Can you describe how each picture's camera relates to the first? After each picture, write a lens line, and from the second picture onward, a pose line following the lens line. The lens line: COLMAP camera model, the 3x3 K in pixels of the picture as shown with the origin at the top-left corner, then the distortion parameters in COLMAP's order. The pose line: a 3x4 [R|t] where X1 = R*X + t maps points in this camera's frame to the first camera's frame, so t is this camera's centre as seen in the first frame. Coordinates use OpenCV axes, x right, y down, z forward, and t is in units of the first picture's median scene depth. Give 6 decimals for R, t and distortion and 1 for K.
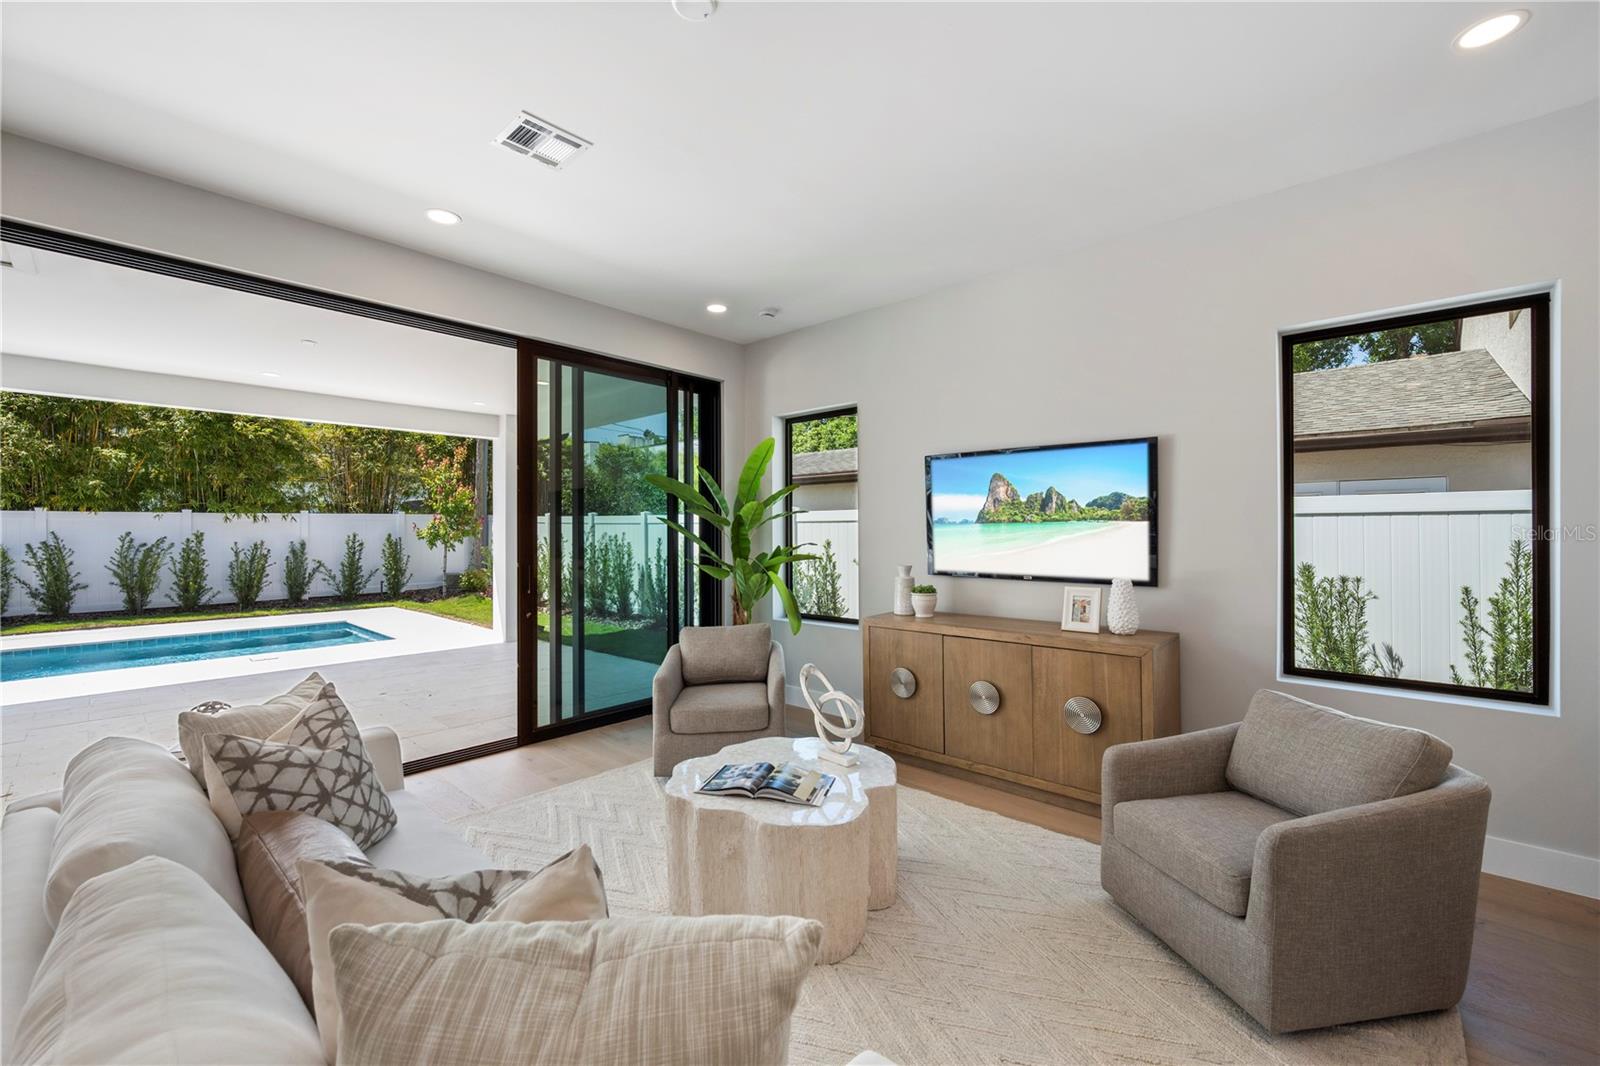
lens RADIAL K [[644.3, 0, 806.6], [0, 644.3, 532.5], [0, 0, 1]] dist [0.000255, -0.000035]
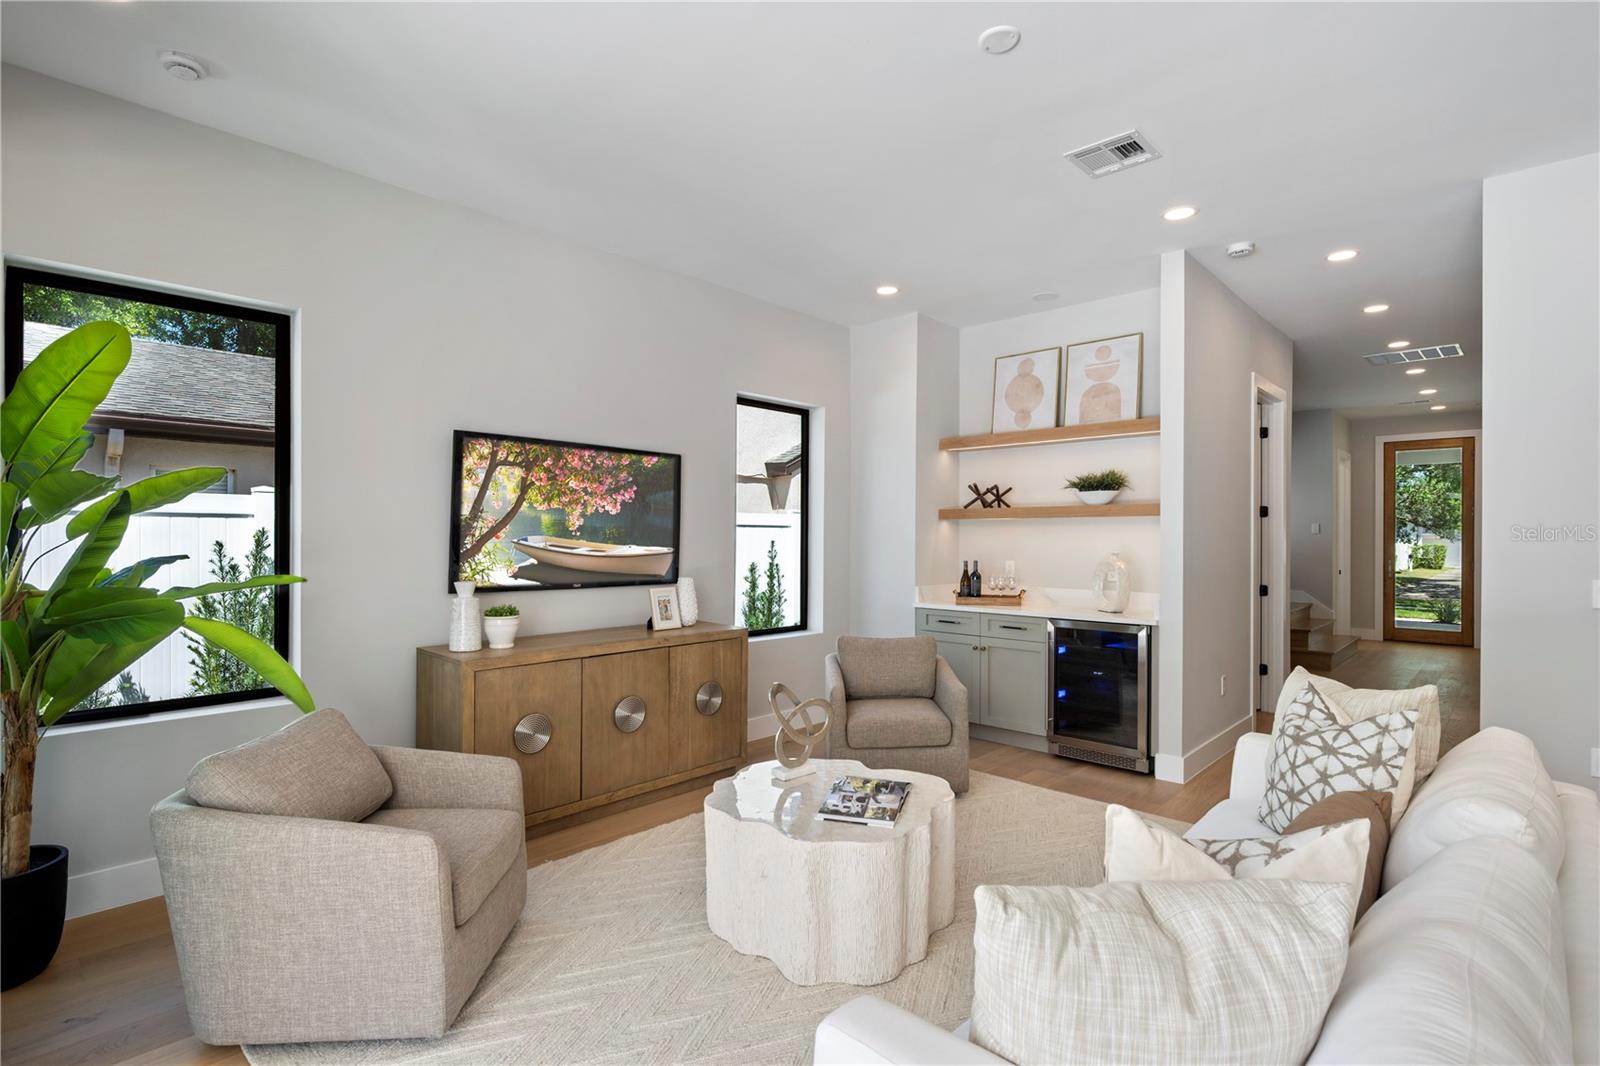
lens RADIAL K [[768.2, 0, 800.1], [0, 768.2, 537.3], [0, 0, 1]] dist [-0.000367, -0.000135]
pose [[0.025063, 0.001963, 0.999684, -0.540318], [-0.003027, 0.999994, -0.001887, 0.001845], [-0.999681, -0.002978, 0.025069, 0.477539]]
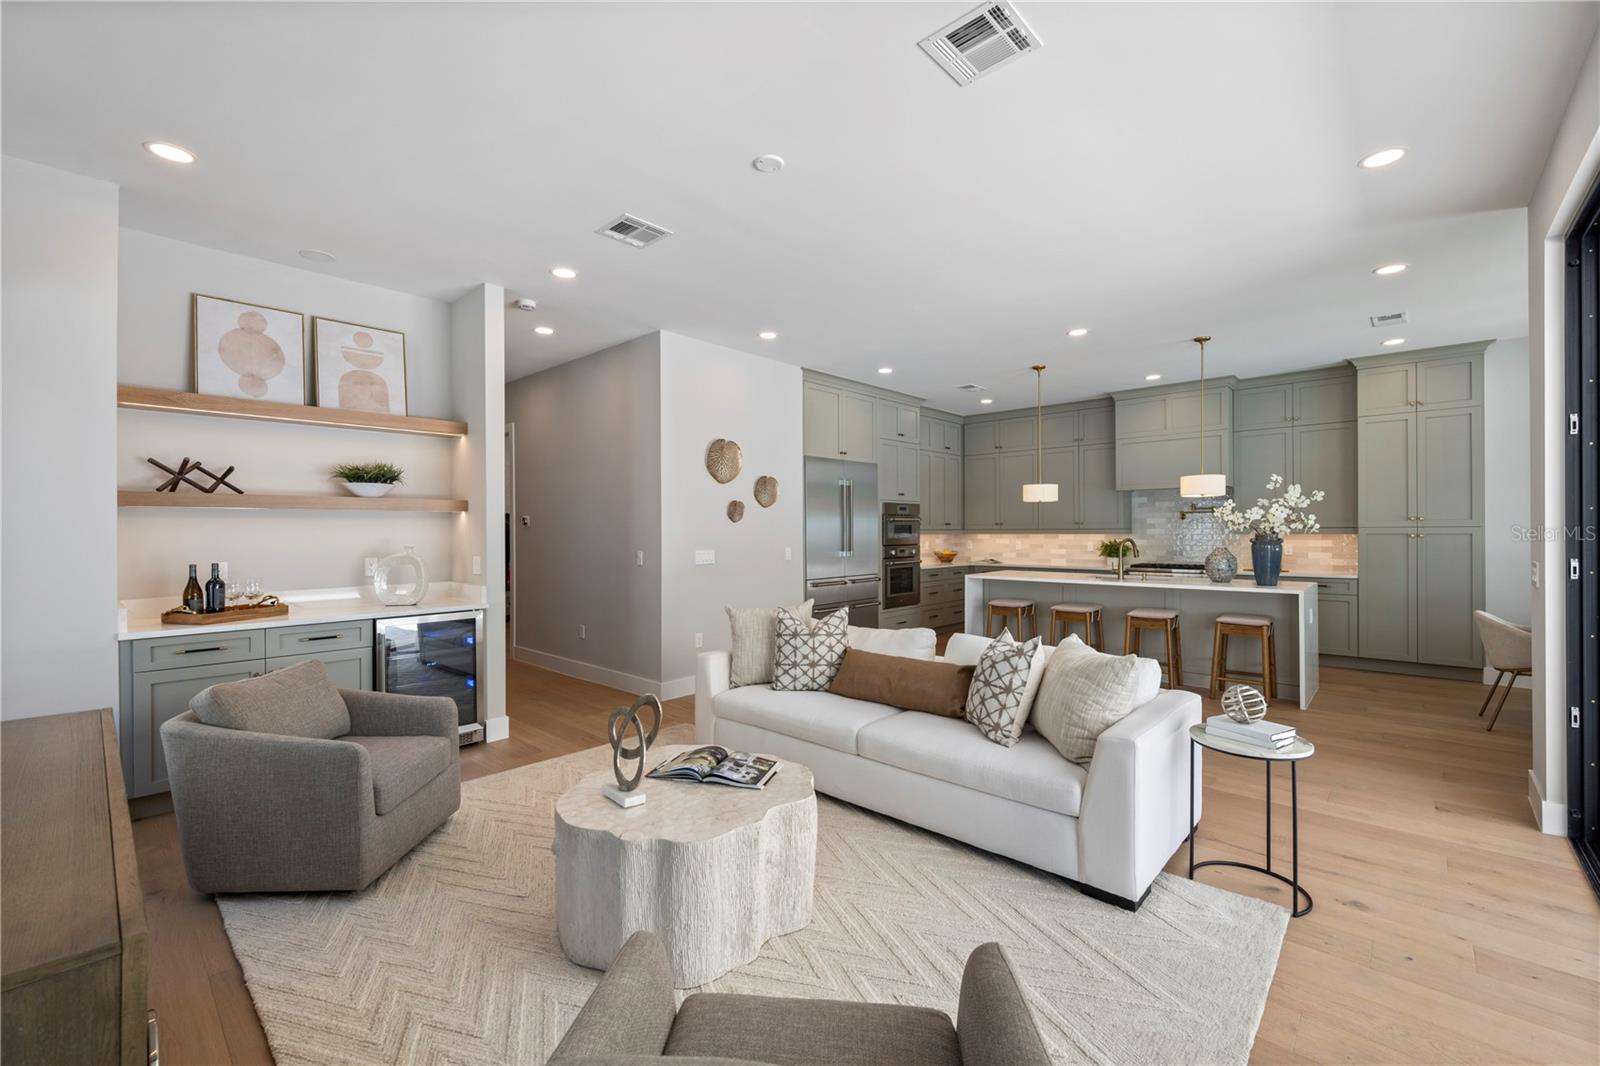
lens RADIAL K [[662.8, 0, 800.0], [0, 662.8, 533.0], [0, 0, 1]] dist [-0.001313, -0.000193]
pose [[-0.999835, 0.007341, 0.016593, -0.098045], [0.007392, 0.999968, 0.003003, 0.002451], [-0.016570, 0.003125, -0.999858, 0.922229]]
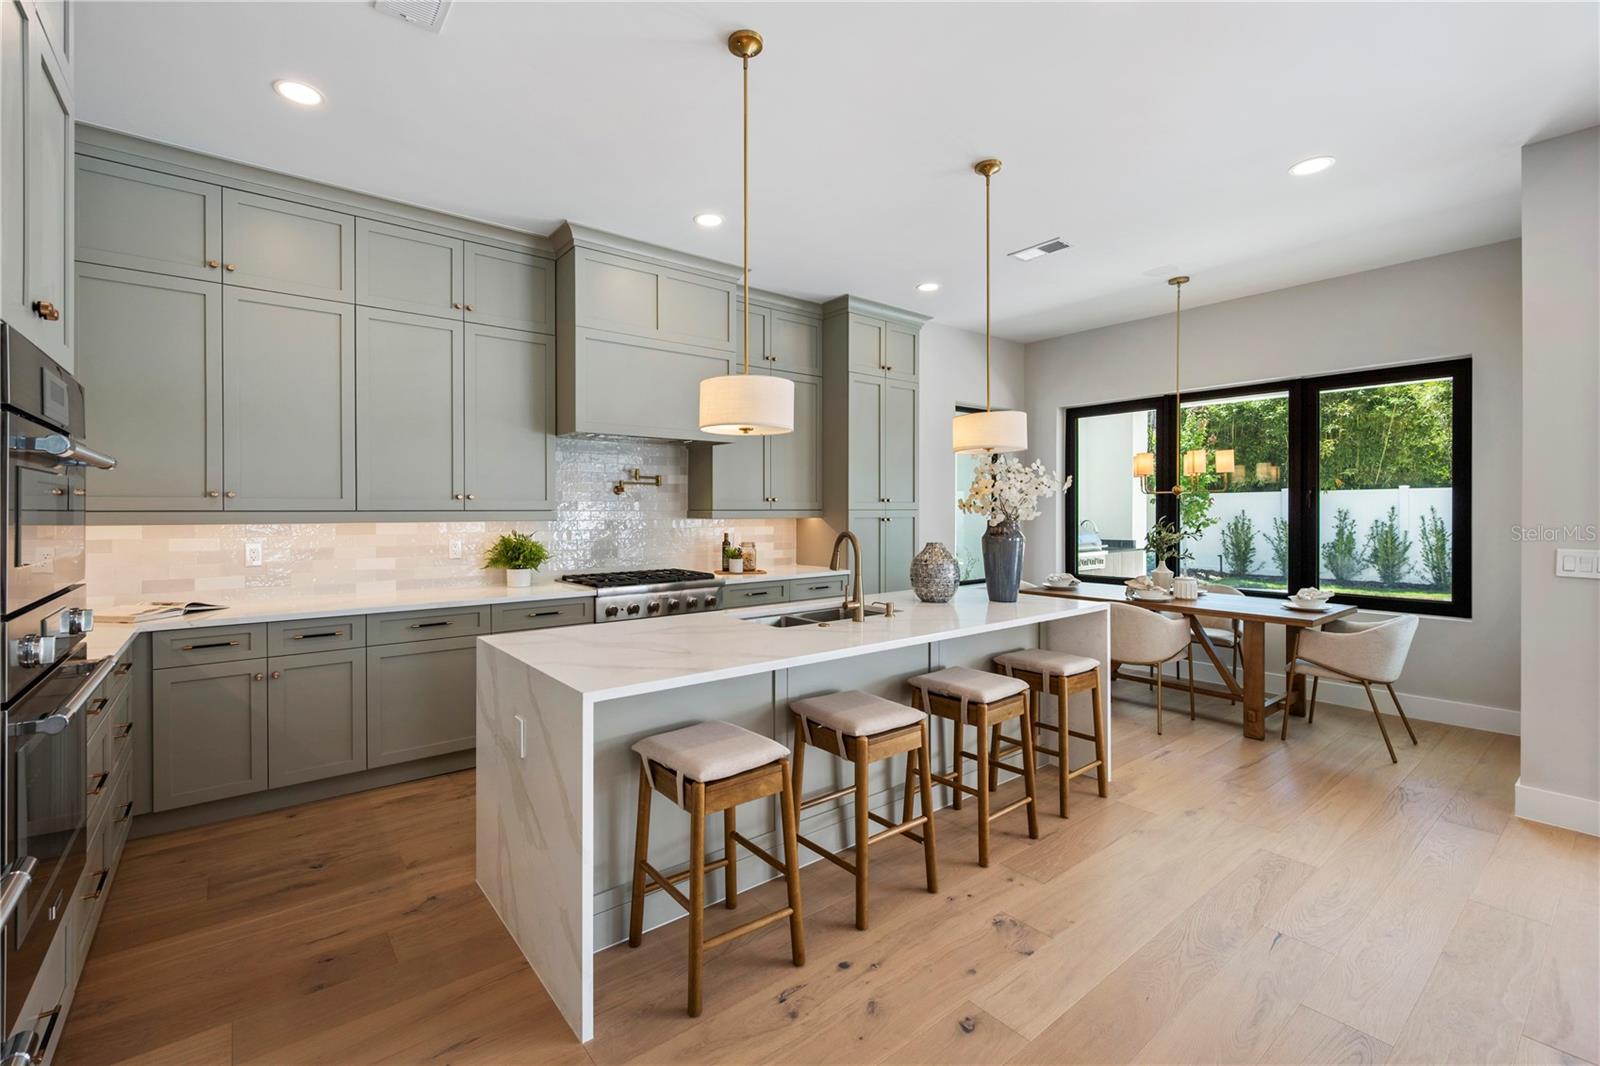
lens RADIAL K [[686.8, 0, 745.4], [0, 686.8, 511.8], [0, 0, 1]] dist [0.001046, -0.000124]
pose [[-0.197672, 0.004613, -0.980257, -0.088015], [0.002381, 0.999988, 0.004225, 0.001591], [0.980265, -0.001499, -0.197680, -0.248157]]
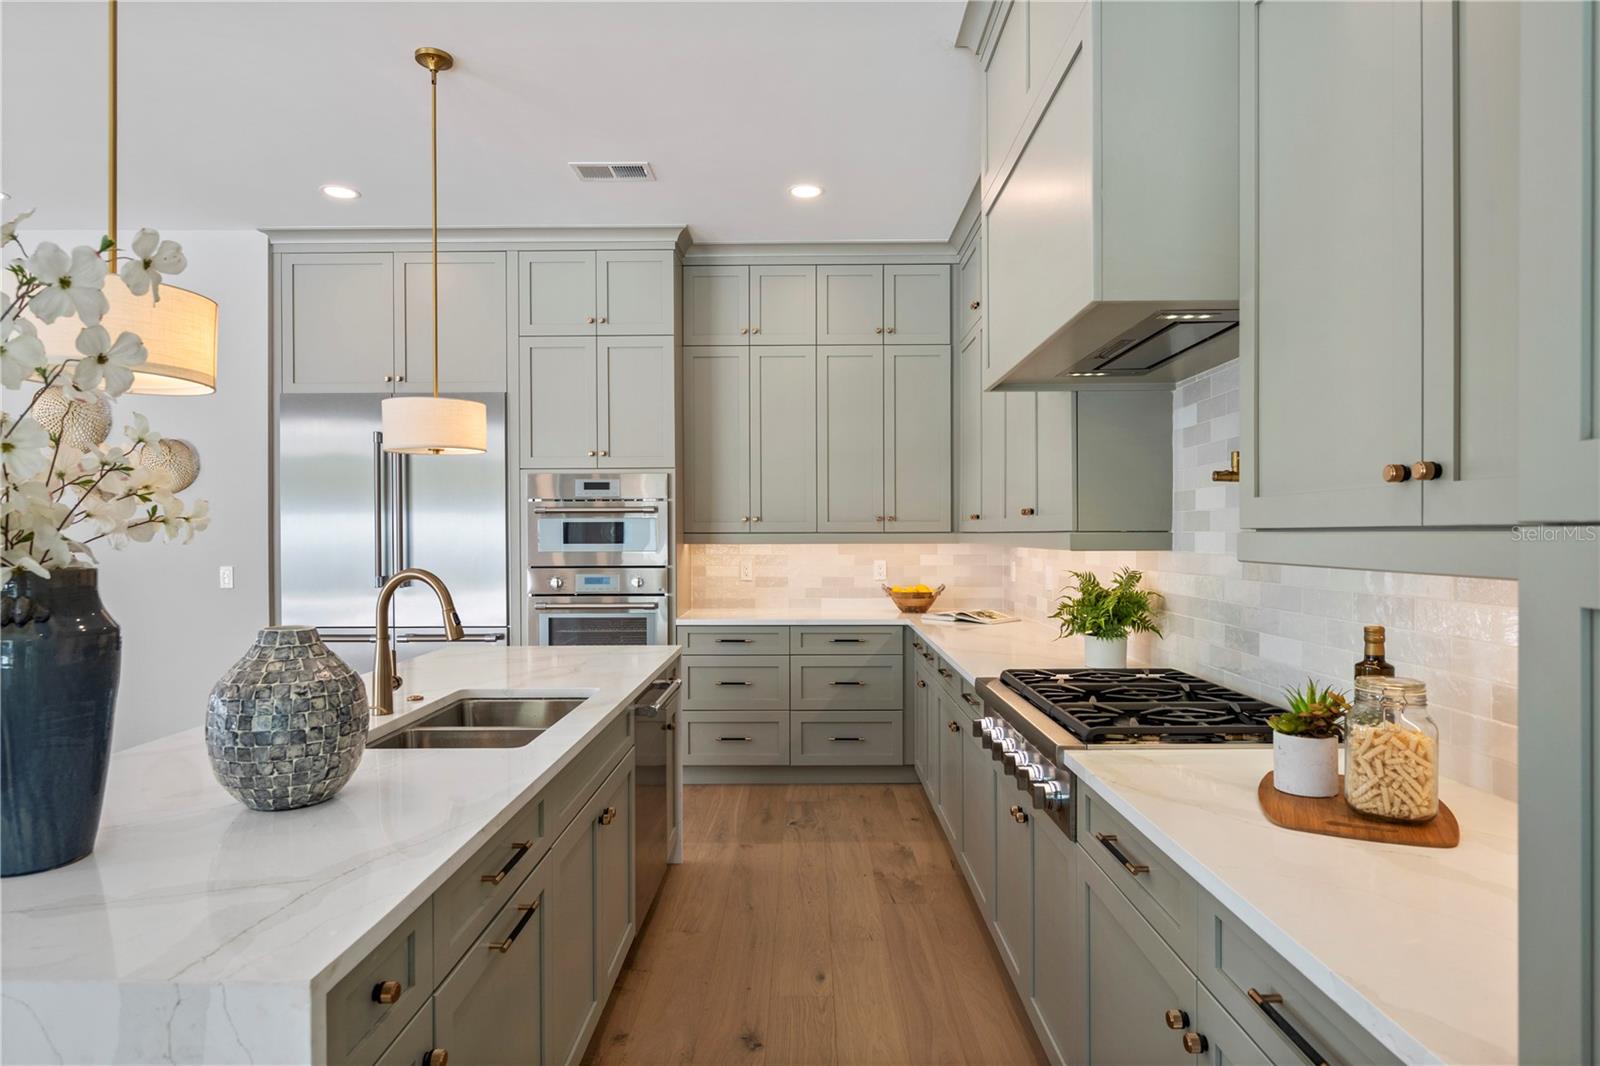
lens RADIAL K [[906.4, 0, 800.0], [0, 906.4, 533.0], [0, 0, 1]] dist [0.020789, 0.000201]
pose [[-0.660188, 0.005220, 0.751082, -1.126866], [0.004903, 0.999984, -0.002641, 0.004854], [-0.751085, 0.001939, -0.660203, -0.124353]]
